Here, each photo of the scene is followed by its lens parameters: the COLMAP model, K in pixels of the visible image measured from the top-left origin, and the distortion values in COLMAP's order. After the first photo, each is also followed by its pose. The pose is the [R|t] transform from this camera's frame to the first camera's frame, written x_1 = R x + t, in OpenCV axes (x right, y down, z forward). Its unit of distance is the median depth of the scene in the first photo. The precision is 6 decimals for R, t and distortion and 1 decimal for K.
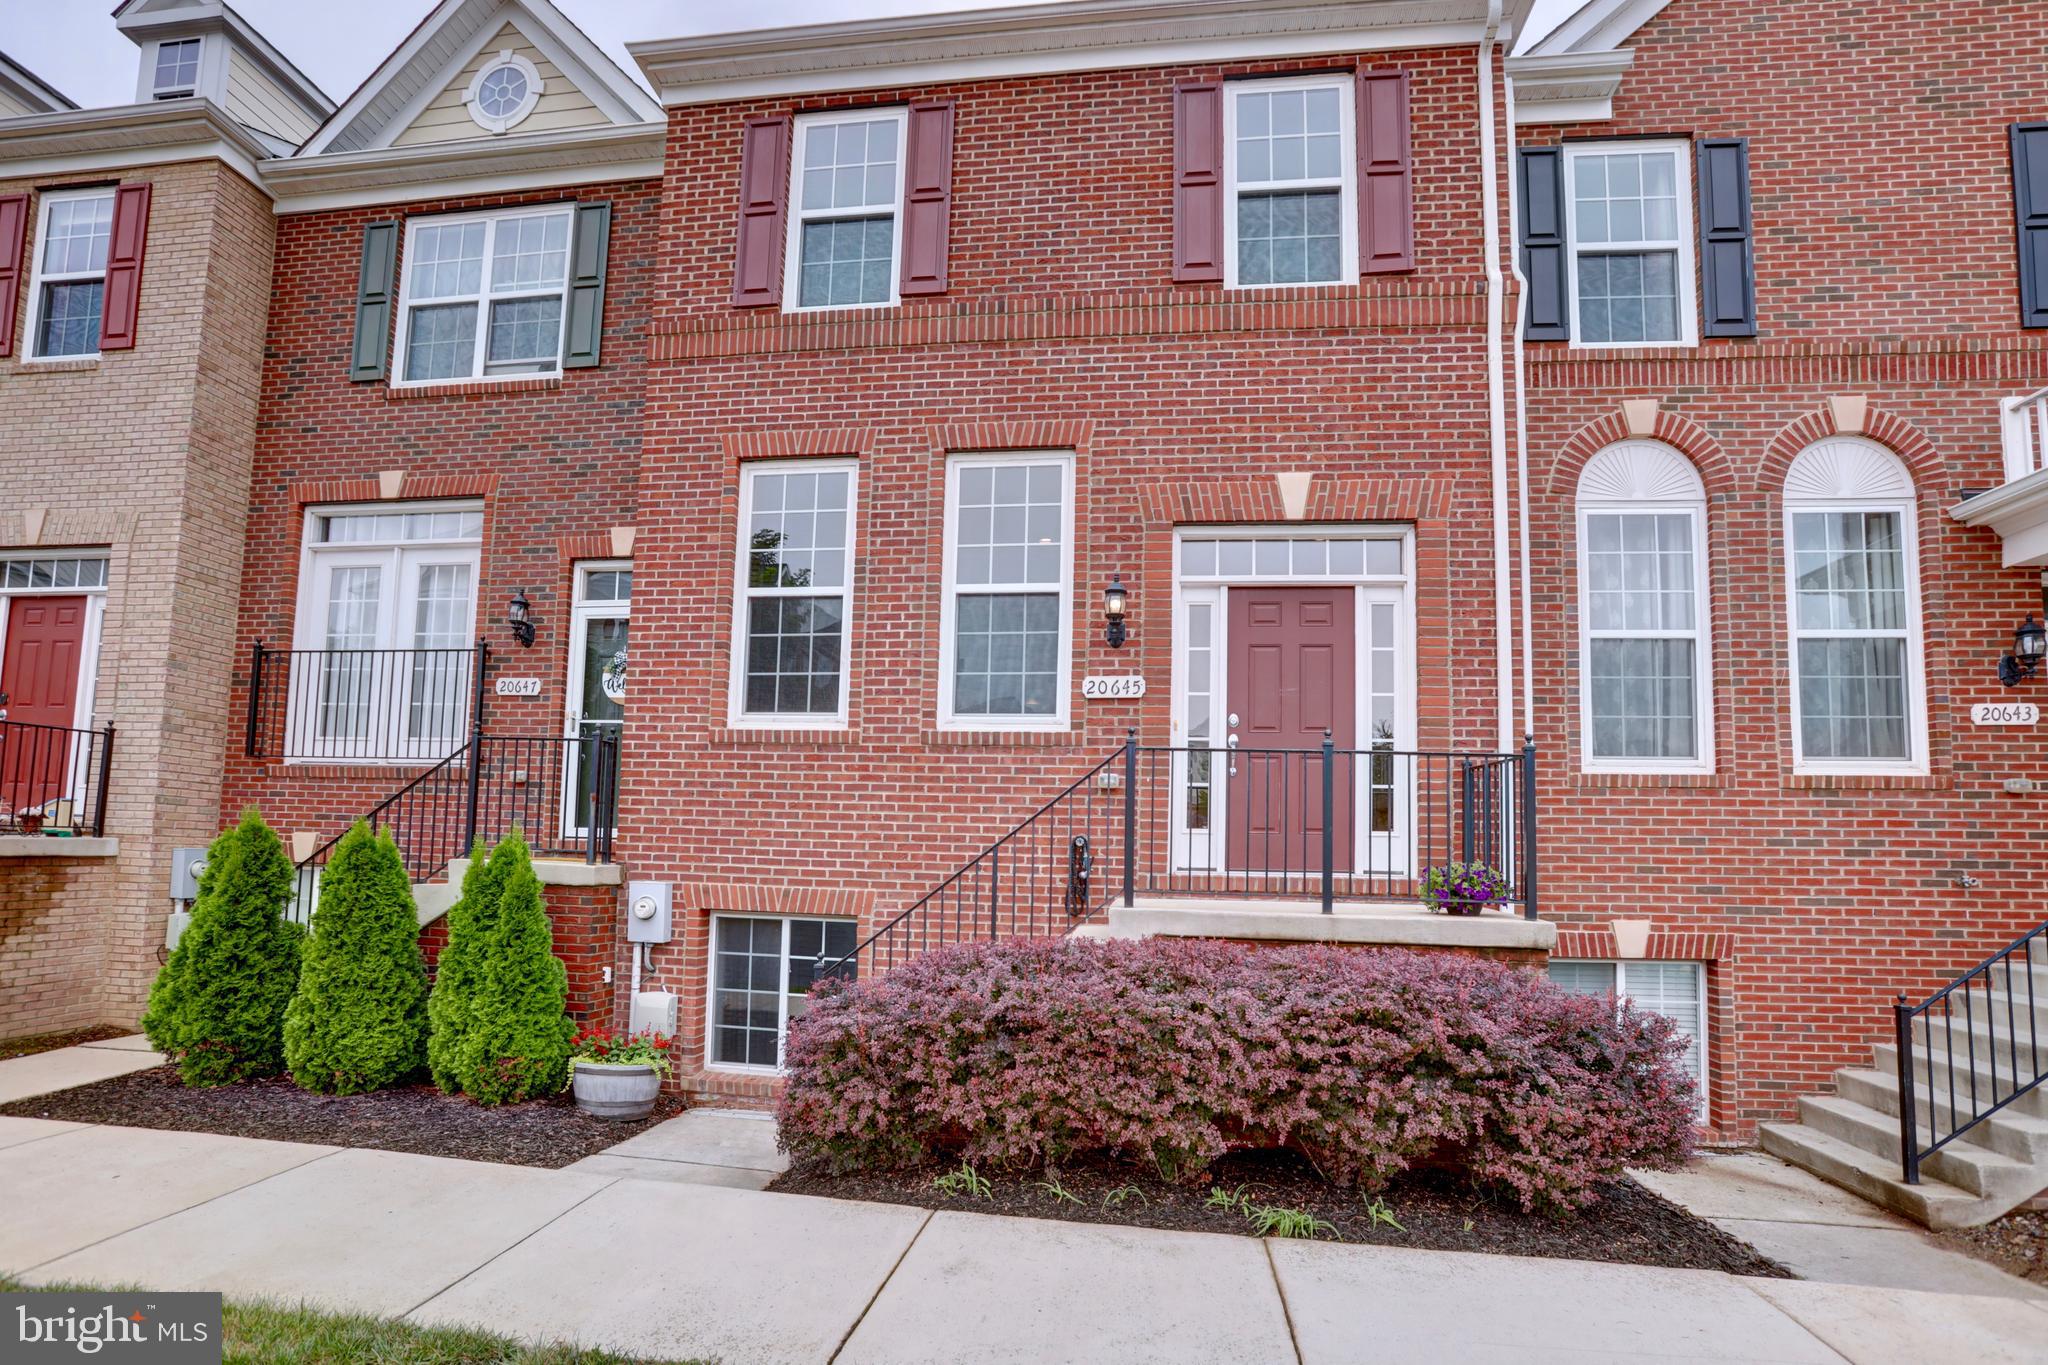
lens RADIAL K [[949.2, 0, 1046.1], [0, 949.2, 675.2], [0, 0, 1]] dist [-0.040145, 0.027245]
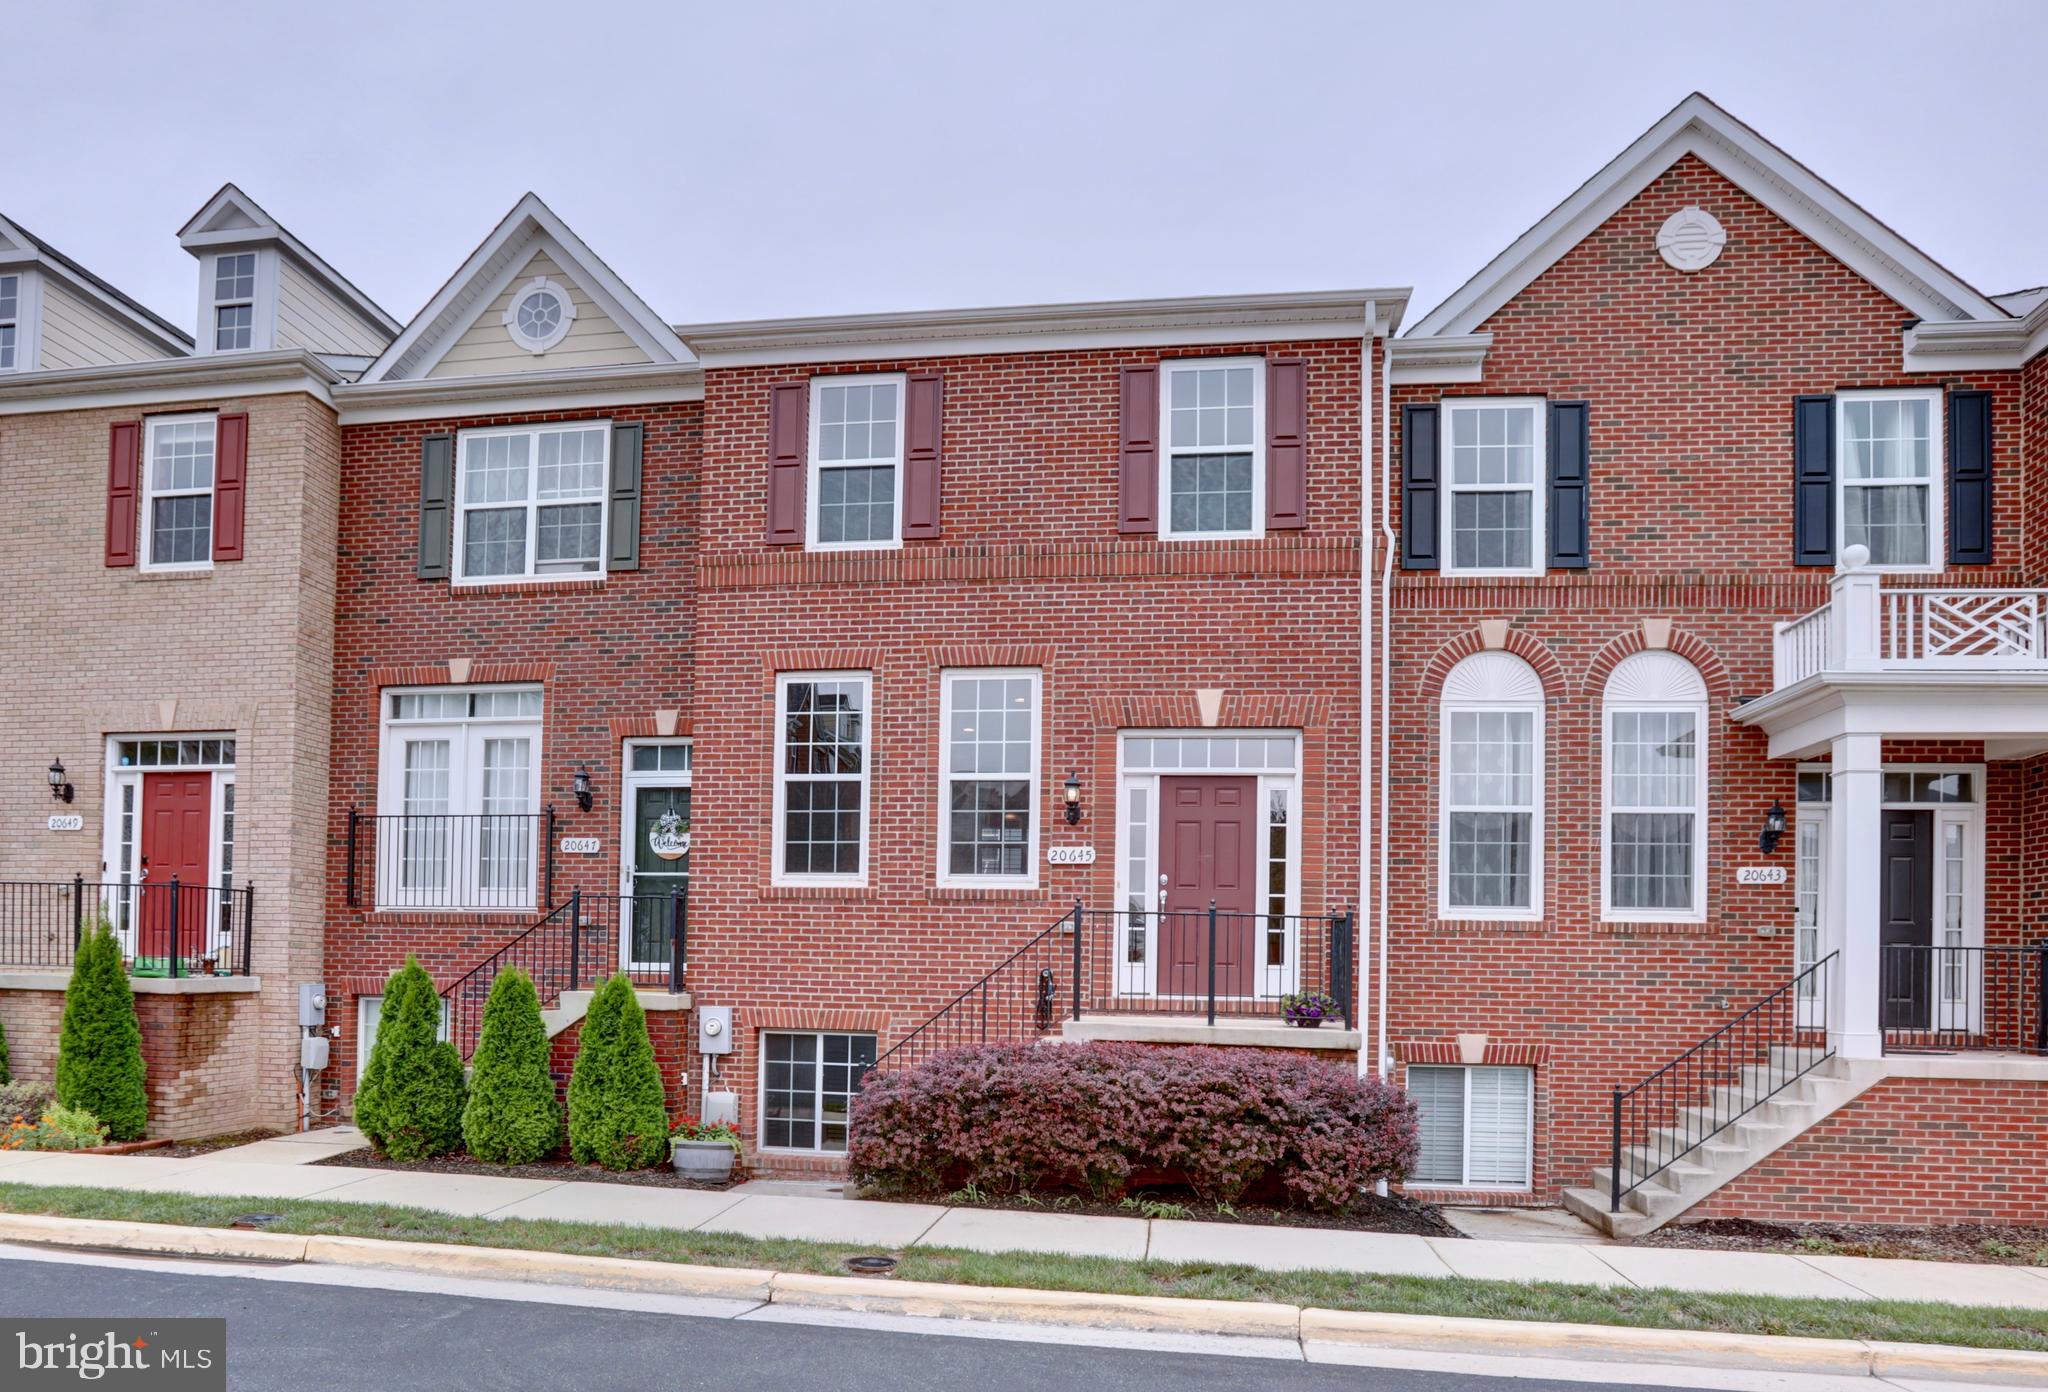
lens RADIAL K [[969.4, 0, 1019.7], [0, 969.4, 801.2], [0, 0, 1]] dist [0.028350, 0.000100]
pose [[0.999972, -0.006074, -0.004358, 0.005538], [0.006120, 0.999927, 0.010434, -0.073412], [0.004294, -0.010460, 0.999936, -0.327450]]
